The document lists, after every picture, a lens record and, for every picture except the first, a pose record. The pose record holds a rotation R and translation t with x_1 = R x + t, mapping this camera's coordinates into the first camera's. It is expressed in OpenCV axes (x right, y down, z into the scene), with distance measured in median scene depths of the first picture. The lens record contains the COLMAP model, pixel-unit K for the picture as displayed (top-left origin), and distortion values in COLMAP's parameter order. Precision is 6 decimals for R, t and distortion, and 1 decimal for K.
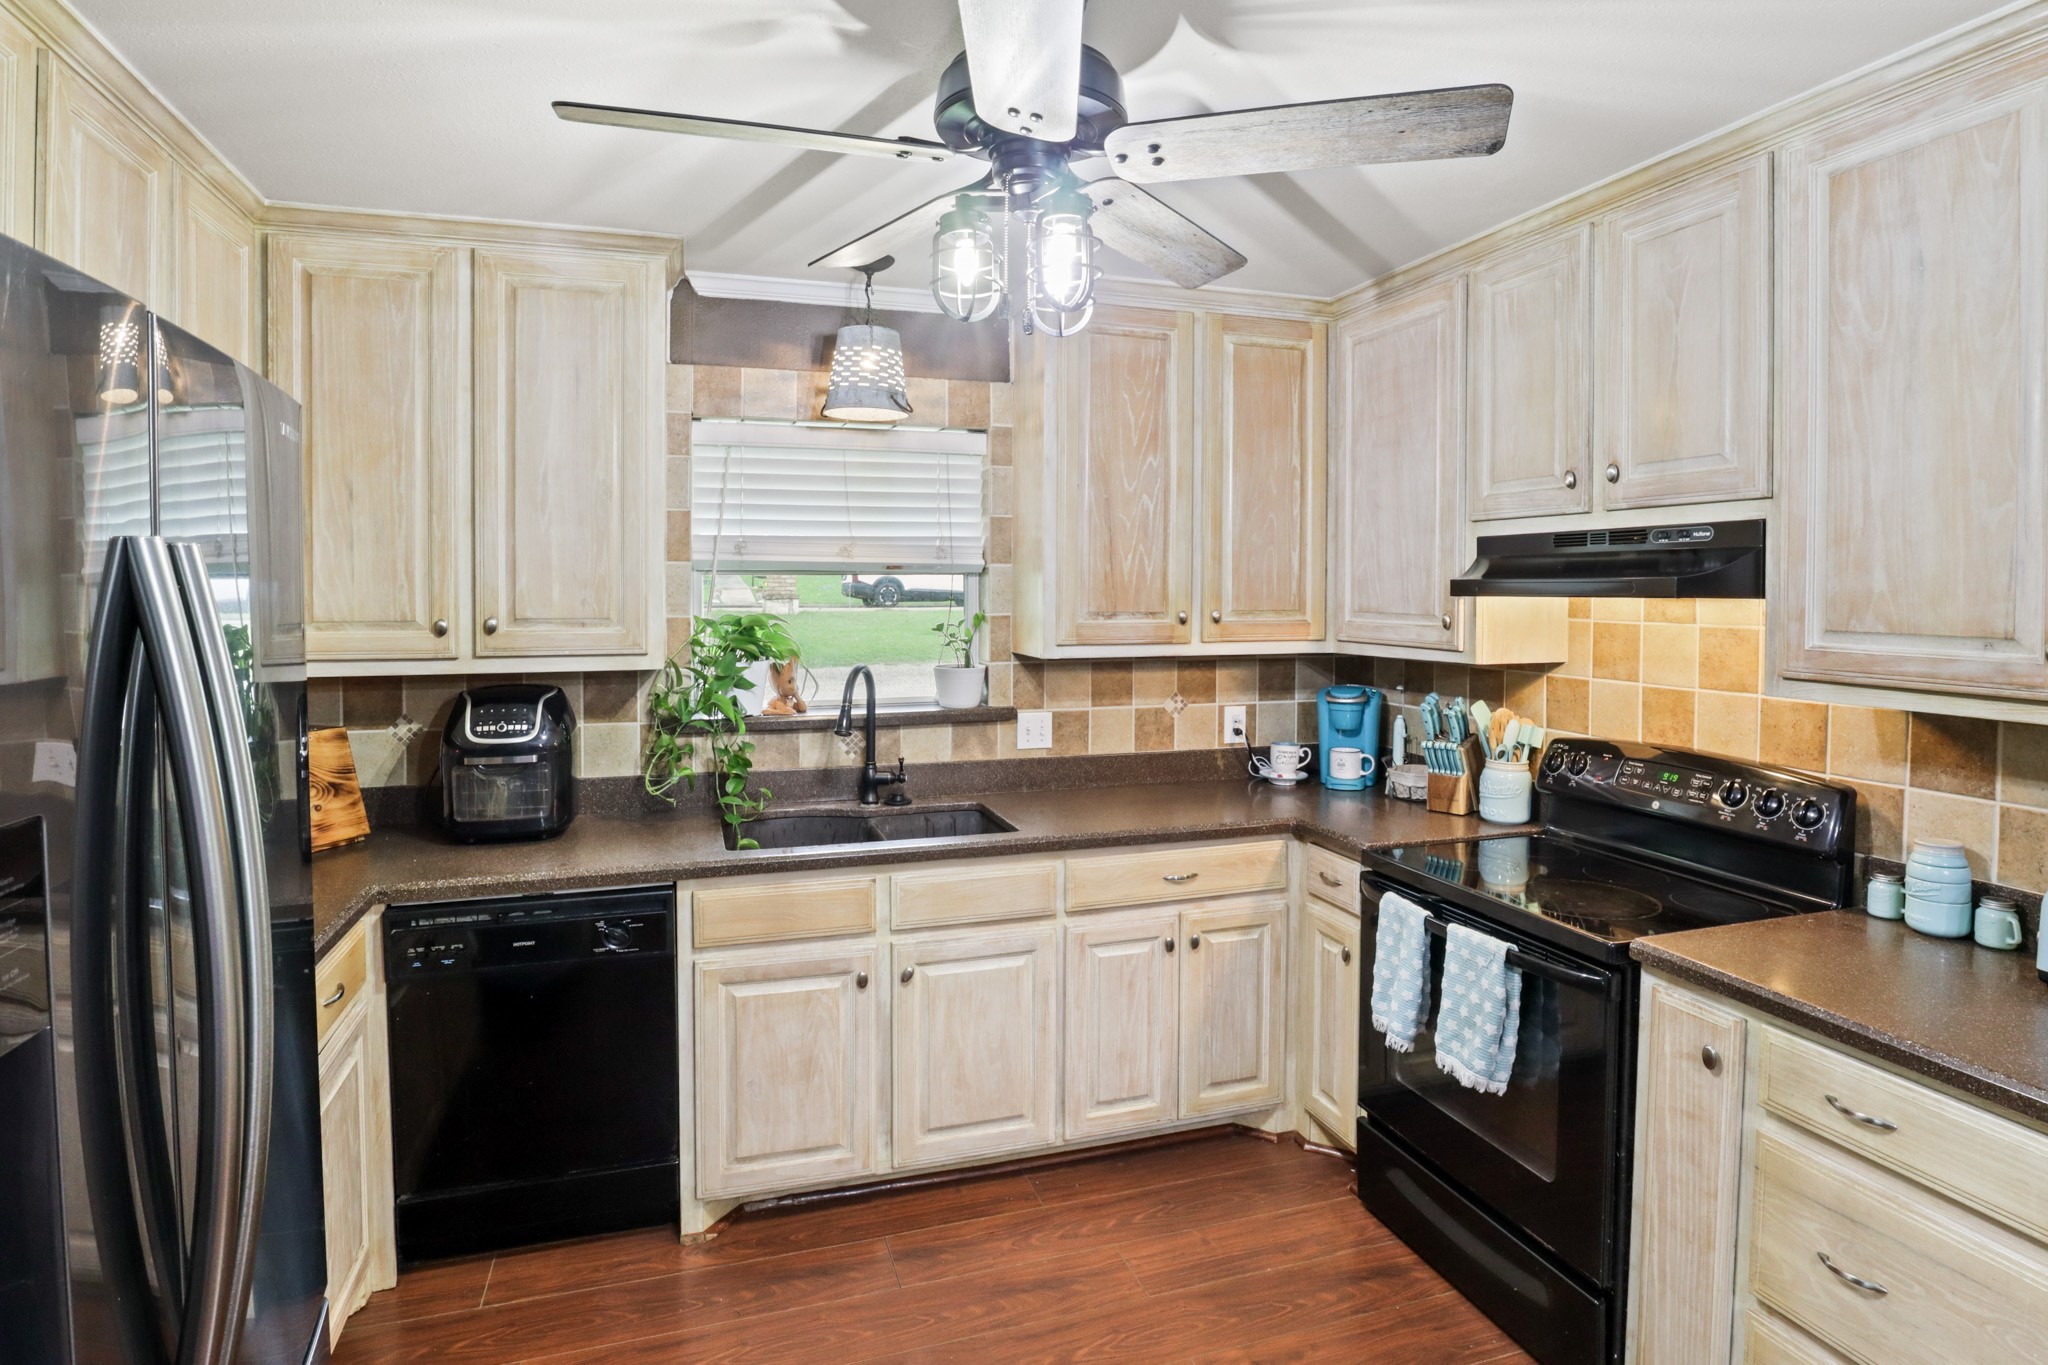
lens RADIAL K [[1074.1, 0, 1025.0], [0, 1074.1, 631.0], [0, 0, 1]] dist [-0.020229, 0.001415]
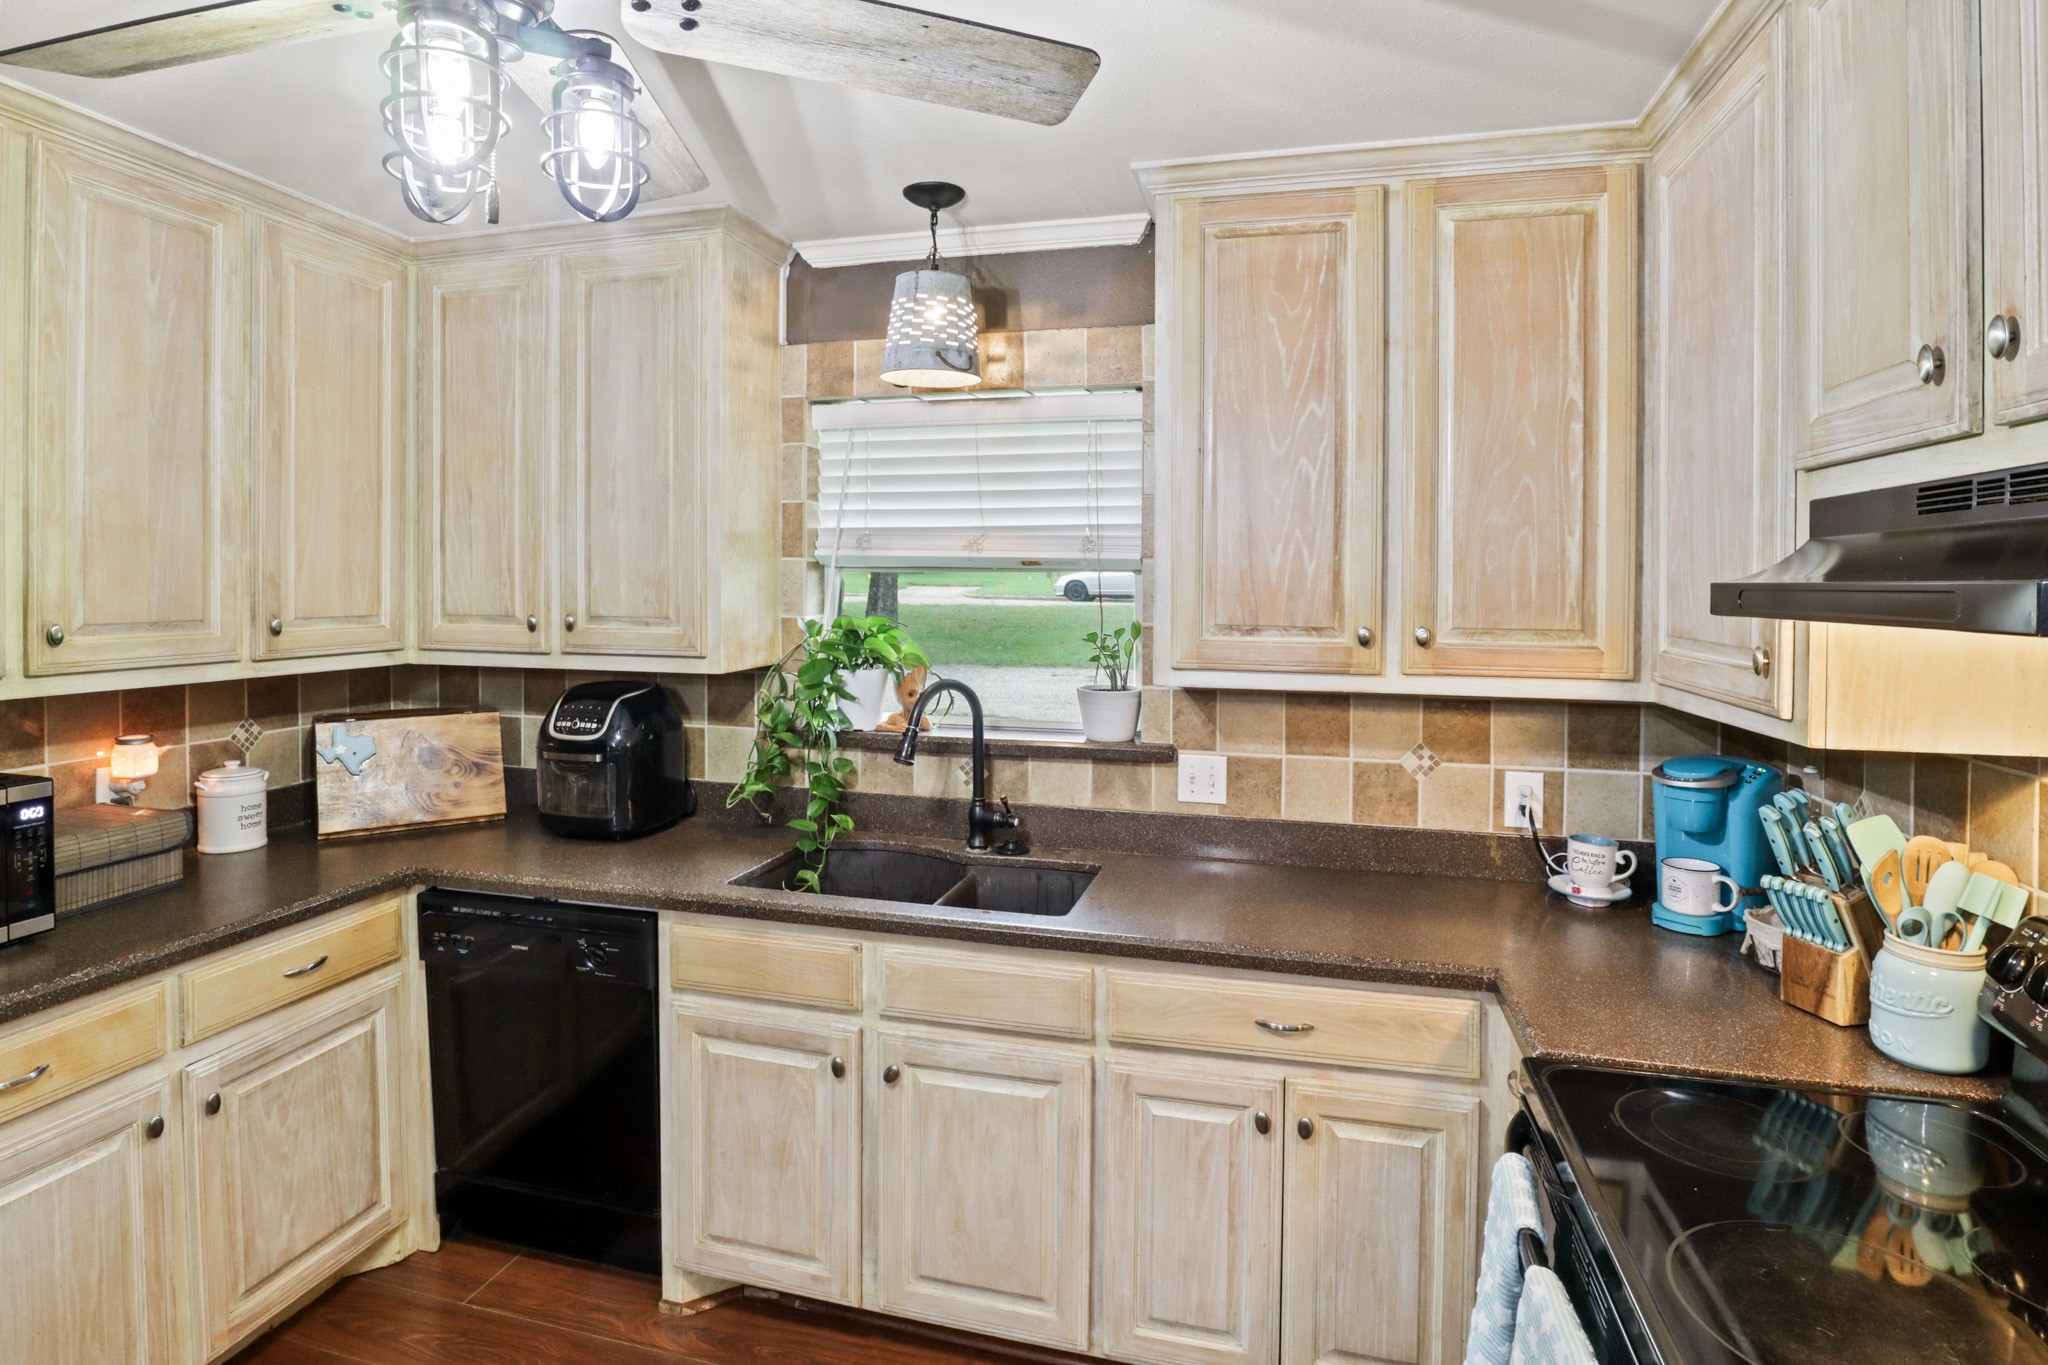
lens RADIAL K [[1089.0, 0, 972.8], [0, 1089.0, 604.1], [0, 0, 1]] dist [-0.035208, 0.015786]
pose [[0.834612, 0.017773, -0.550552, 0.329024], [-0.029244, 0.999499, -0.012066, -0.018093], [0.550062, 0.026170, 0.834714, 0.306526]]
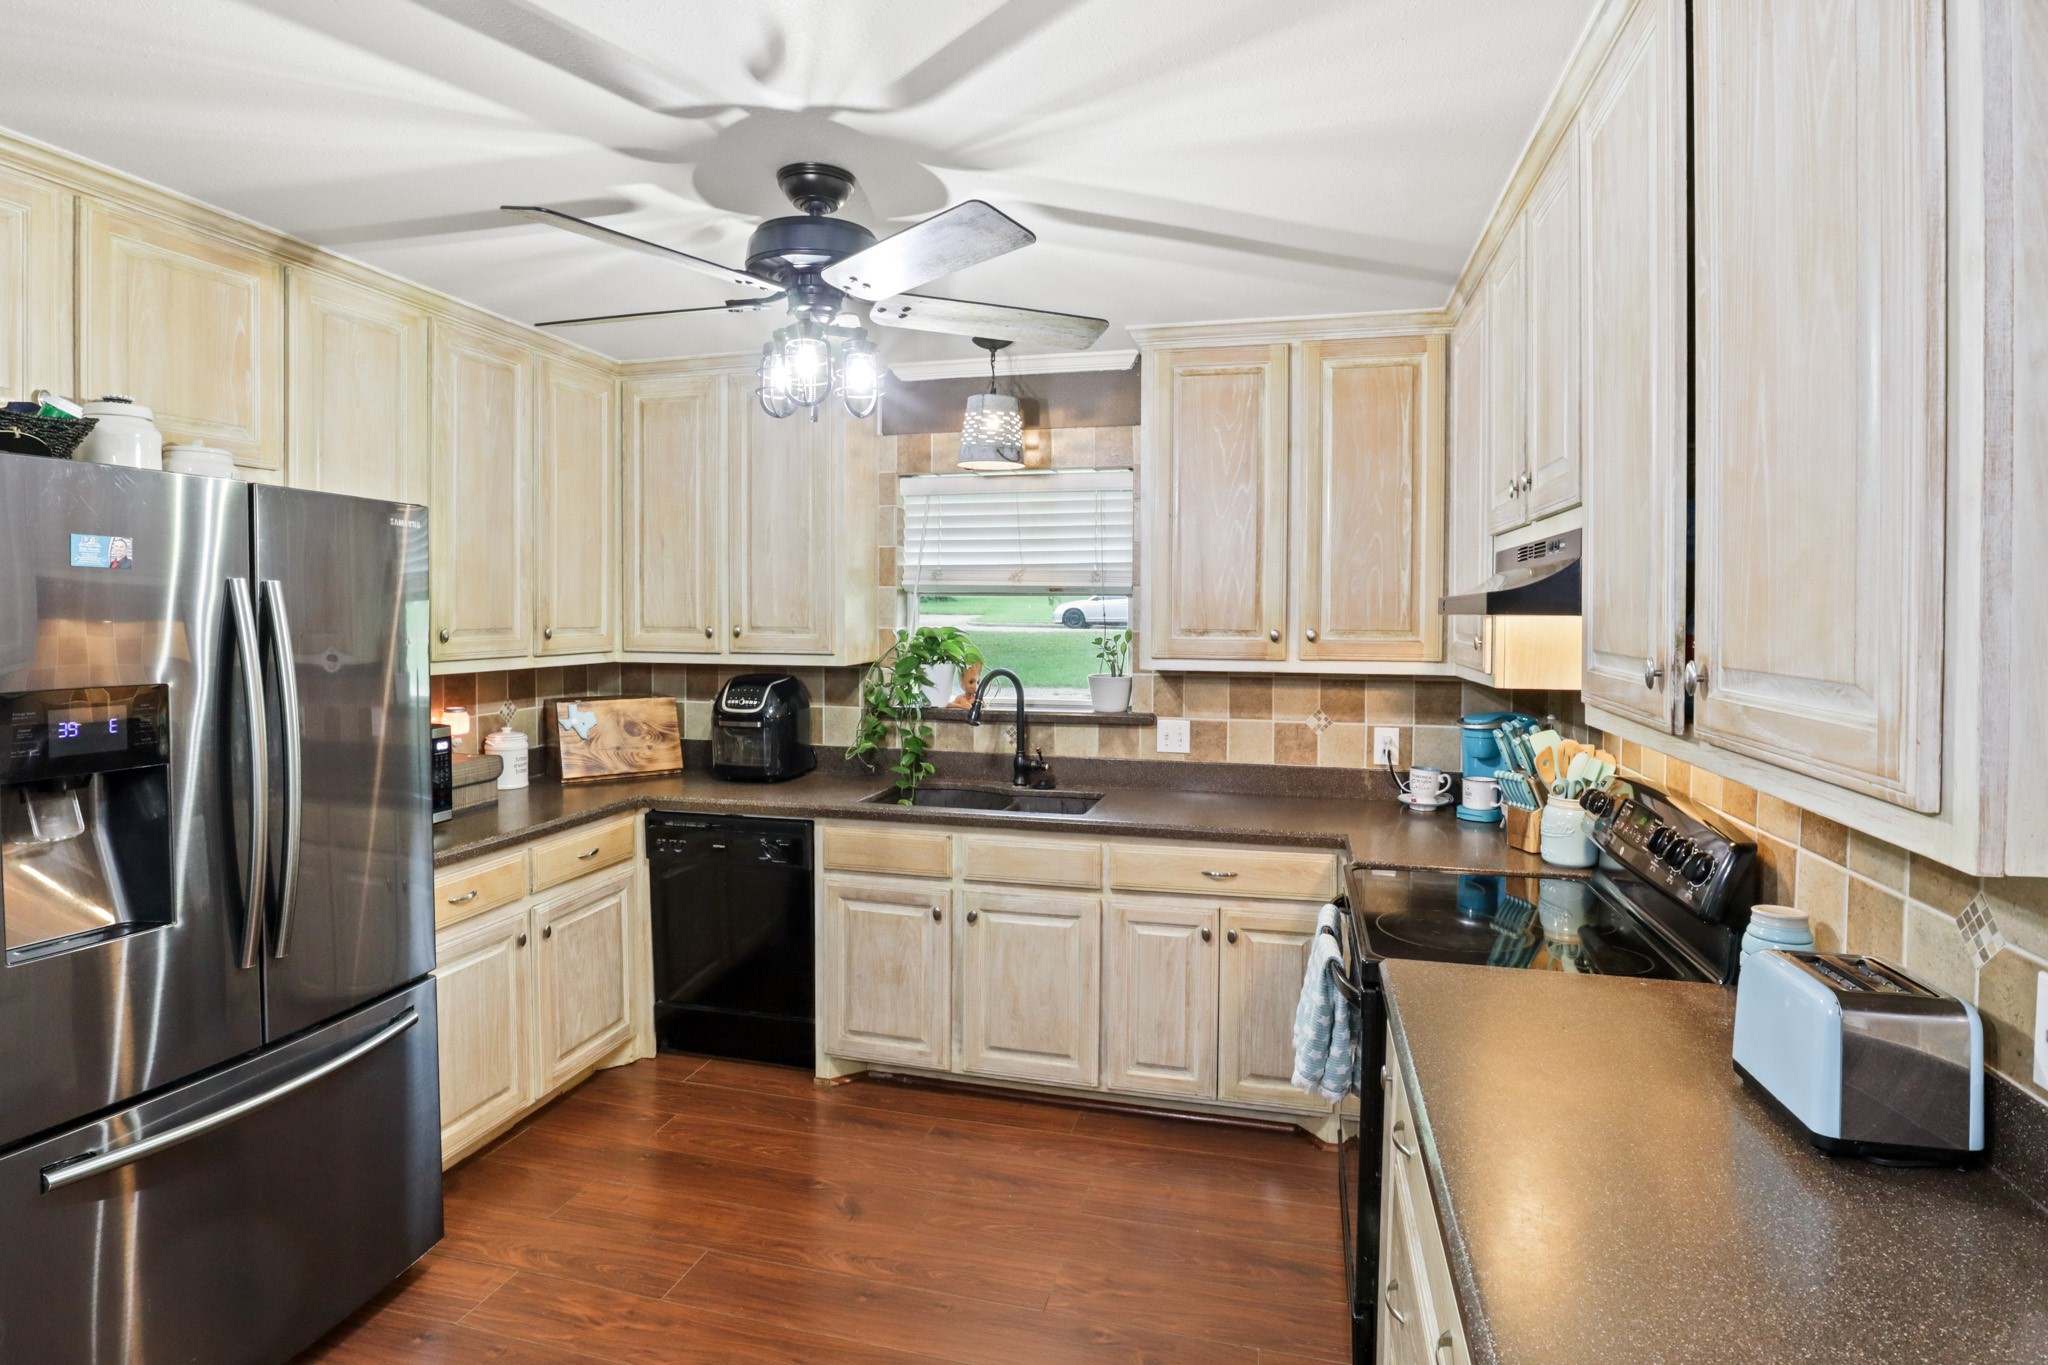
lens RADIAL K [[1046.9, 0, 988.7], [0, 1046.9, 658.4], [0, 0, 1]] dist [-0.020138, 0.000063]
pose [[0.841652, 0.028673, -0.539258, 0.481762], [-0.026239, 0.999581, 0.012197, 0.004835], [0.539382, 0.003884, 0.842052, -0.011990]]
